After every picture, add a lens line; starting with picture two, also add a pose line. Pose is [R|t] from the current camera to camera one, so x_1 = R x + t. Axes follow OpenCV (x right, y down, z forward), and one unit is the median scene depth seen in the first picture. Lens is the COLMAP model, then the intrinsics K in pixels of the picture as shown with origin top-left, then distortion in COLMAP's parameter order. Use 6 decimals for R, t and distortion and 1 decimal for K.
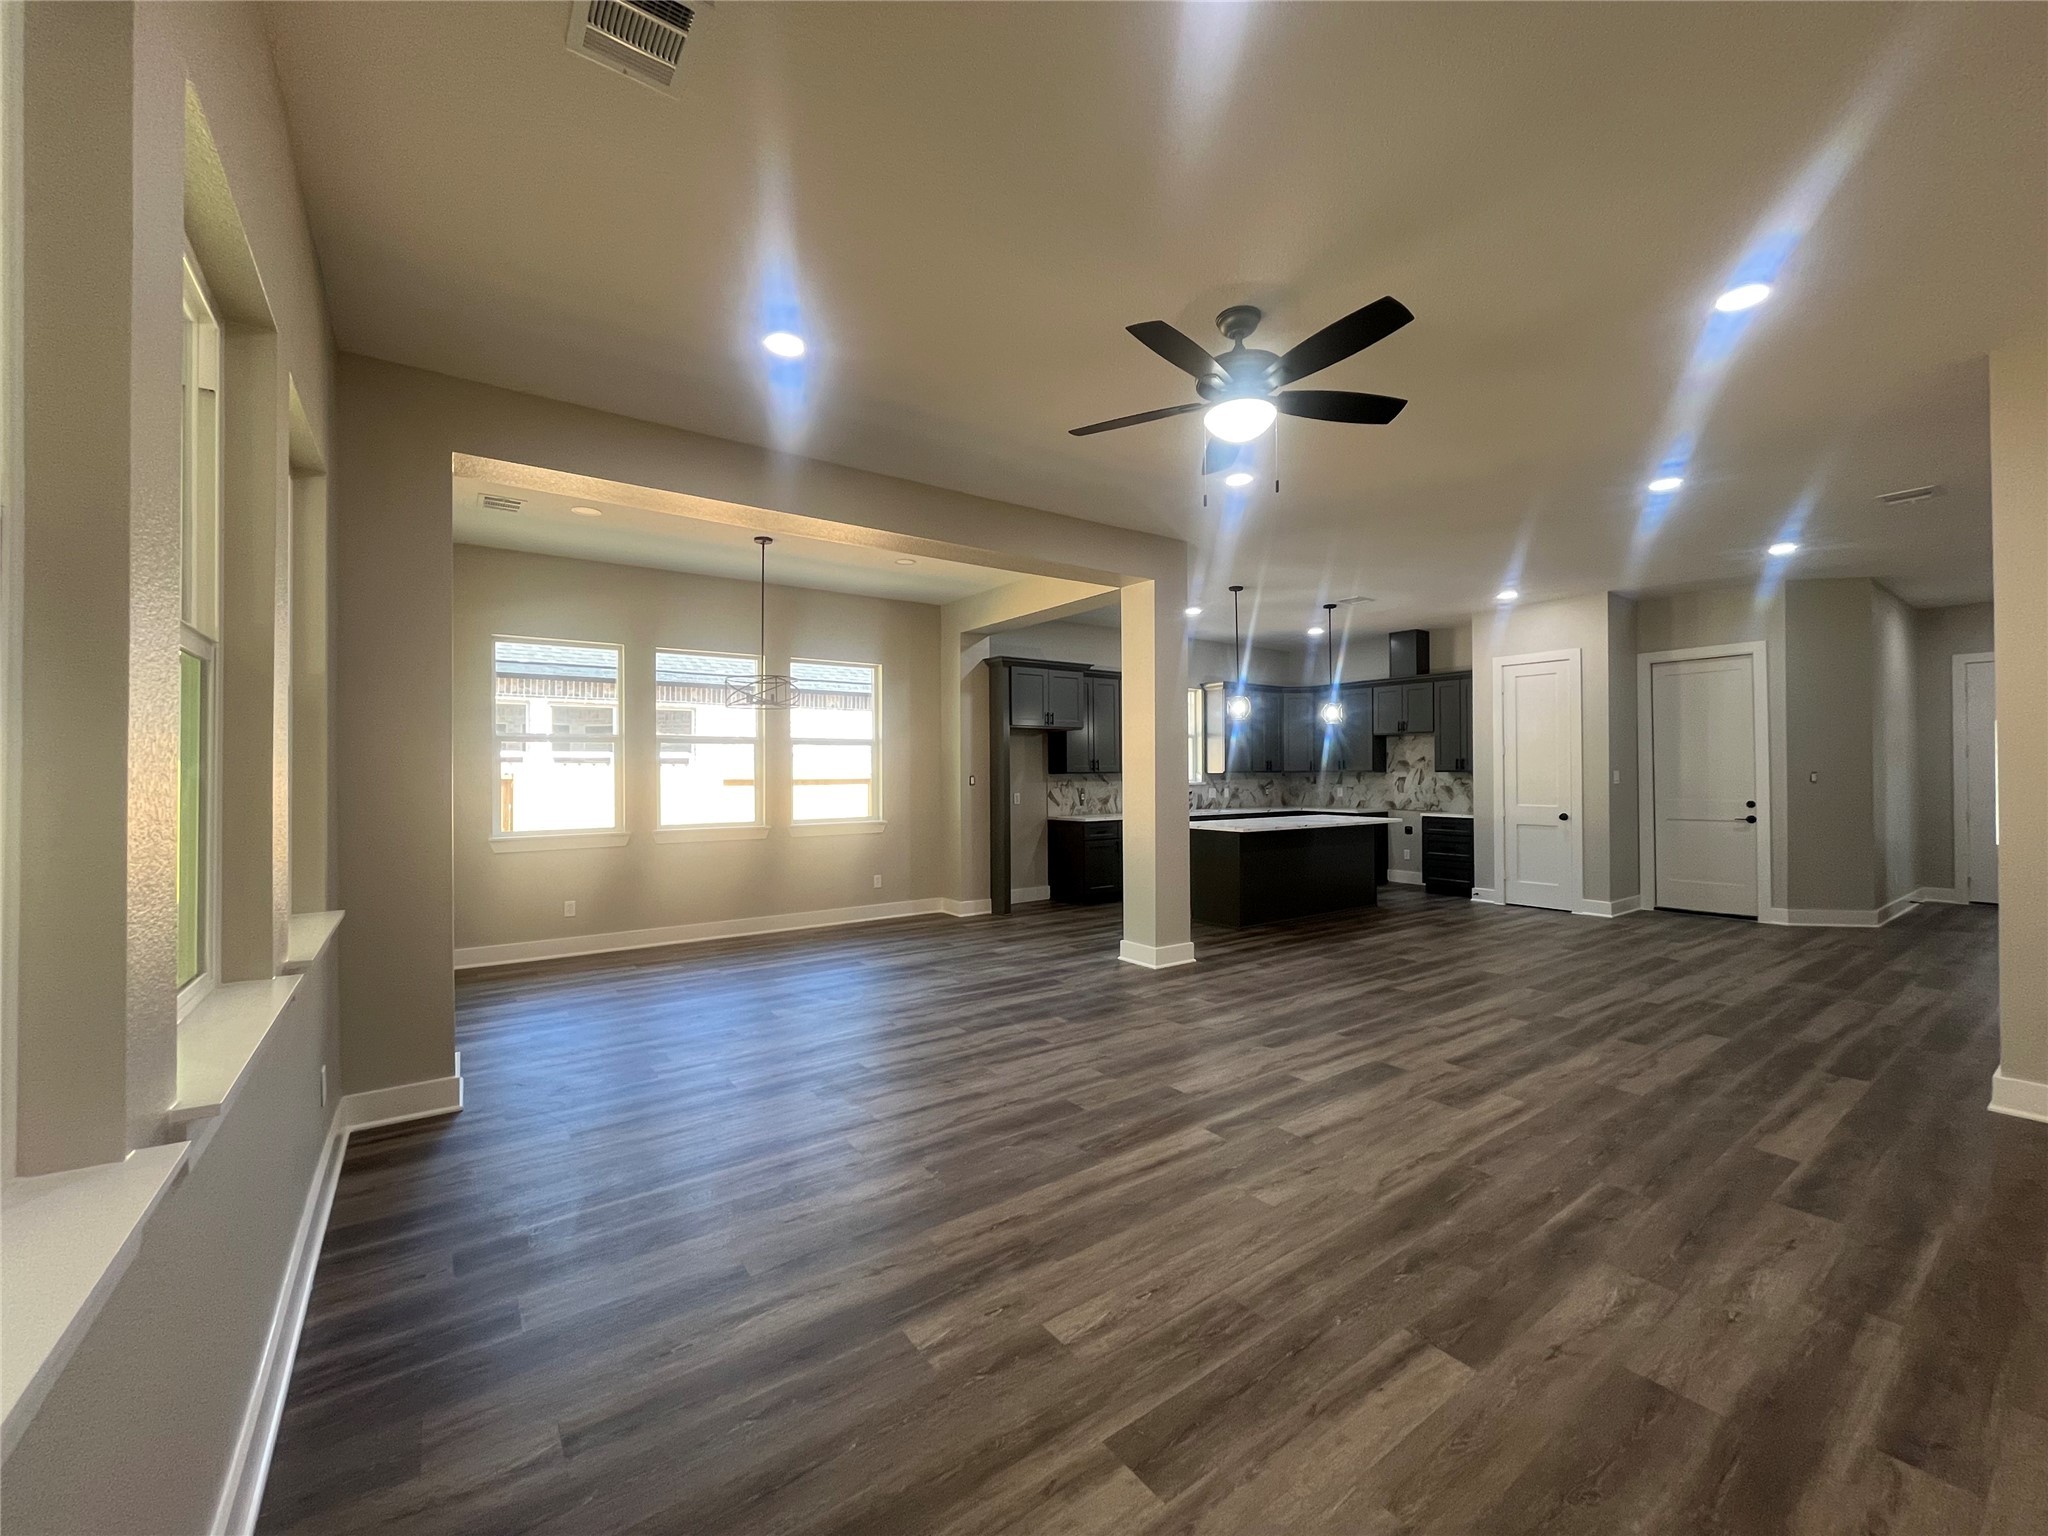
lens RADIAL K [[825.3, 0, 1038.0], [0, 825.3, 774.3], [0, 0, 1]] dist [-0.000642, 0.000801]
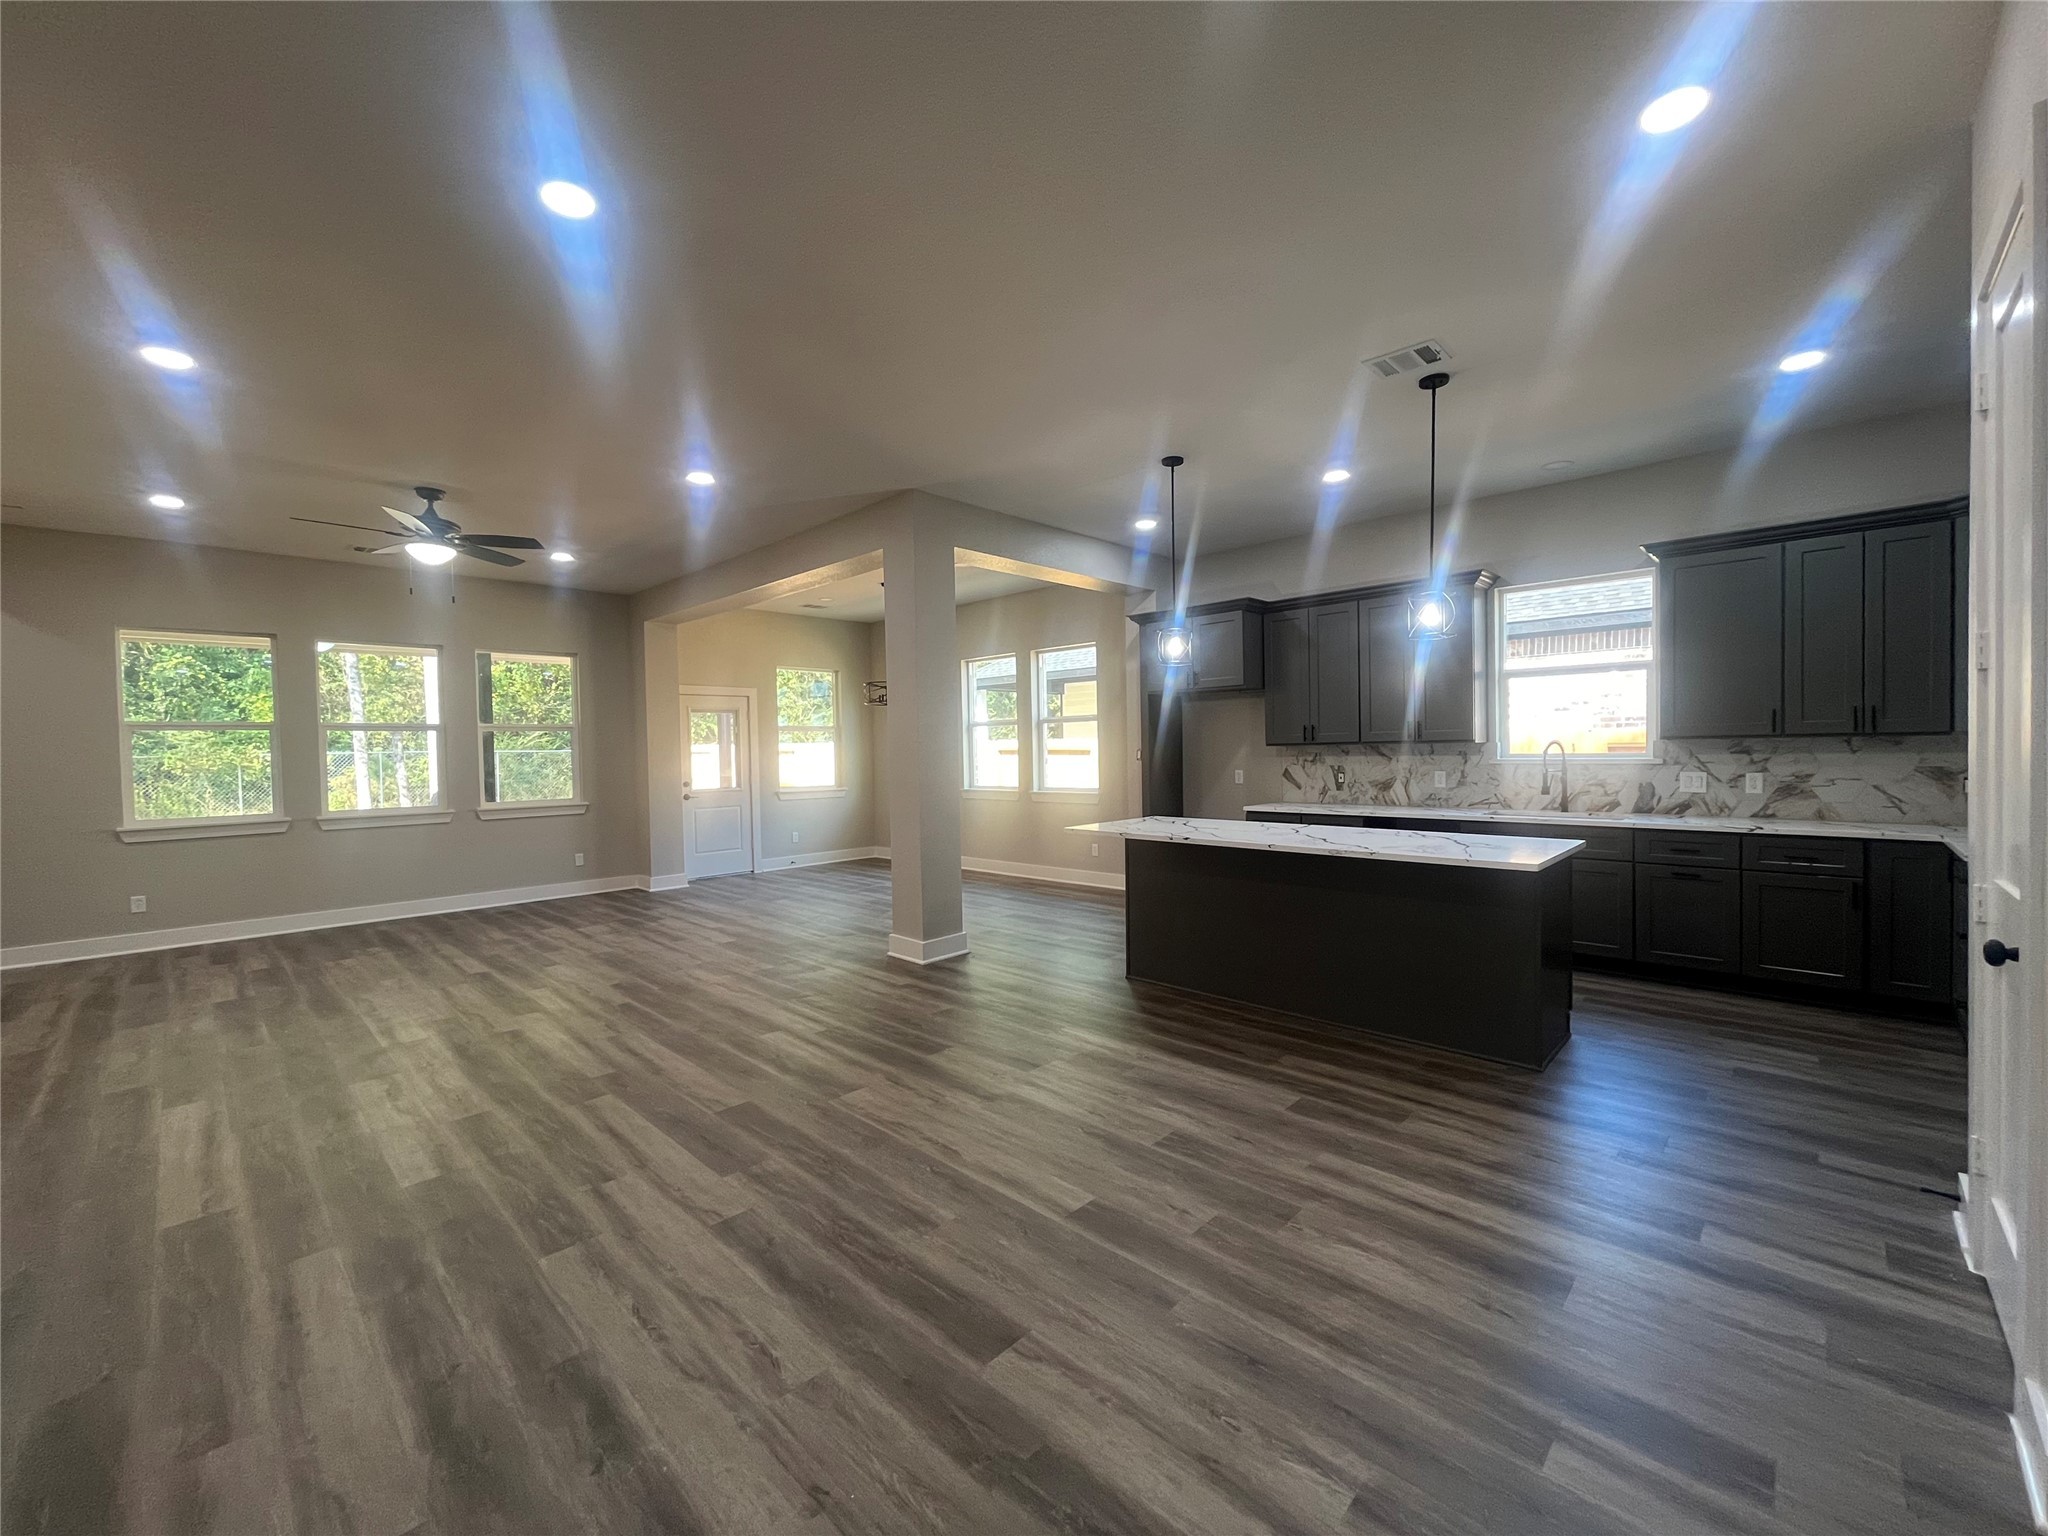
lens RADIAL K [[825.3, 0, 1025.4], [0, 825.3, 754.5], [0, 0, 1]] dist [-0.000642, 0.000801]
pose [[0.166907, 0.009628, -0.985926, 0.670288], [0.015880, 0.999796, 0.012452, -0.005527], [0.985845, -0.017735, 0.166721, 0.596154]]
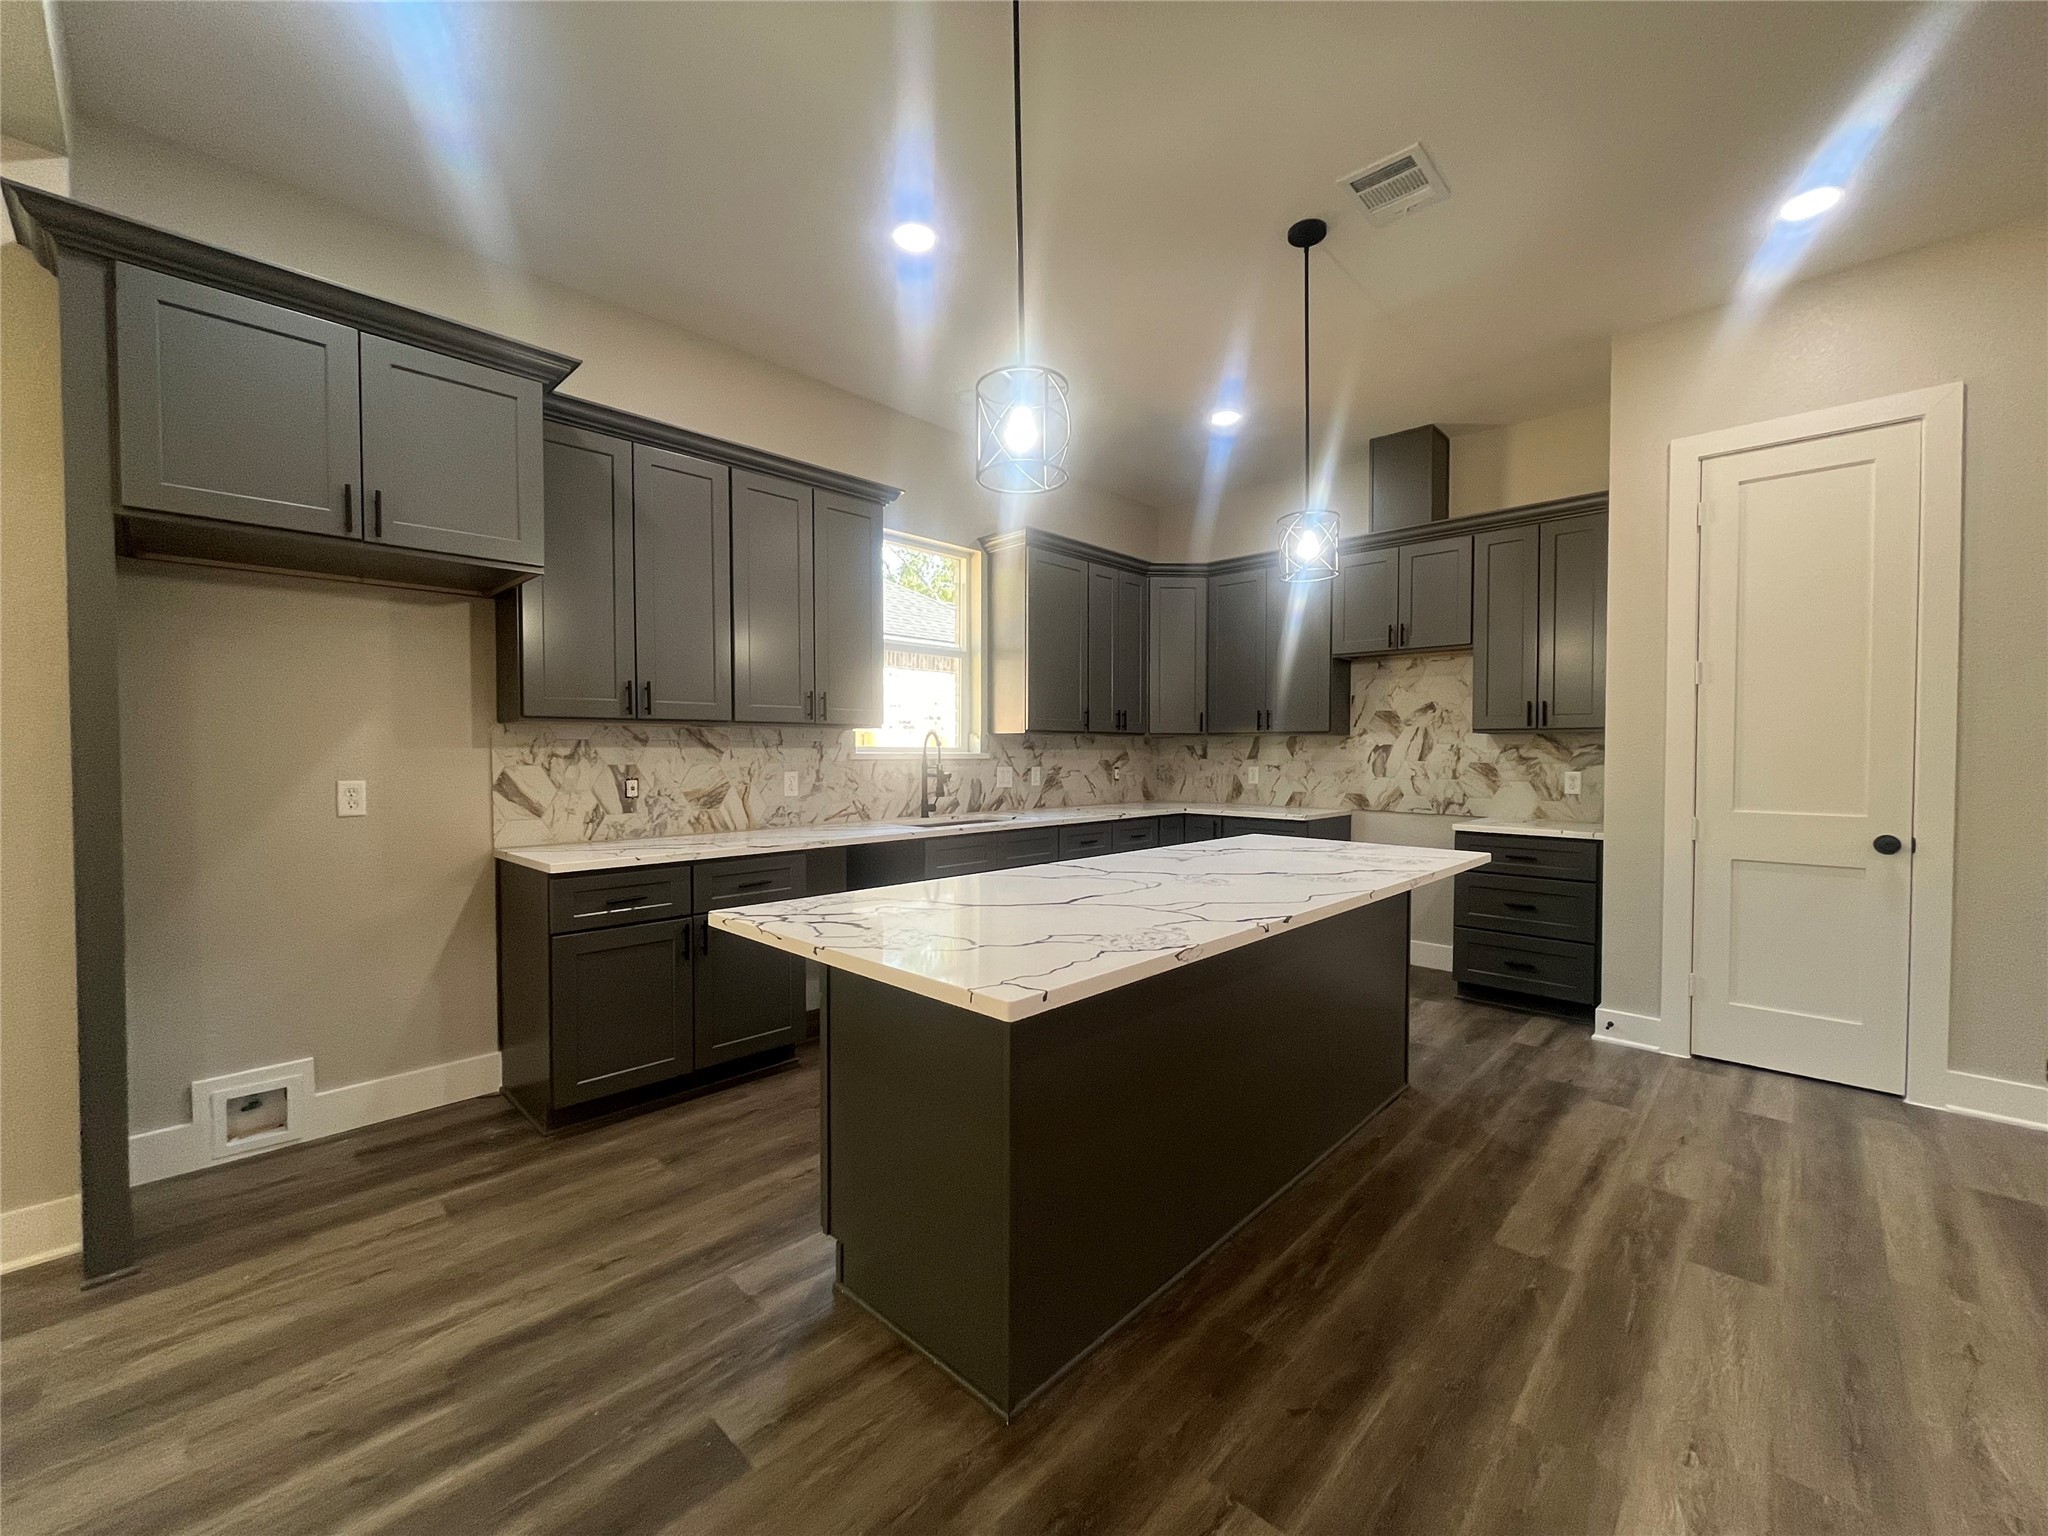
lens RADIAL K [[825.3, 0, 1034.9], [0, 825.3, 773.5], [0, 0, 1]] dist [-0.000642, 0.000801]
pose [[0.983839, 0.001118, 0.179052, 0.157690], [-0.005506, 0.999697, 0.024012, 0.010195], [-0.178971, -0.024610, 0.983547, 0.585067]]
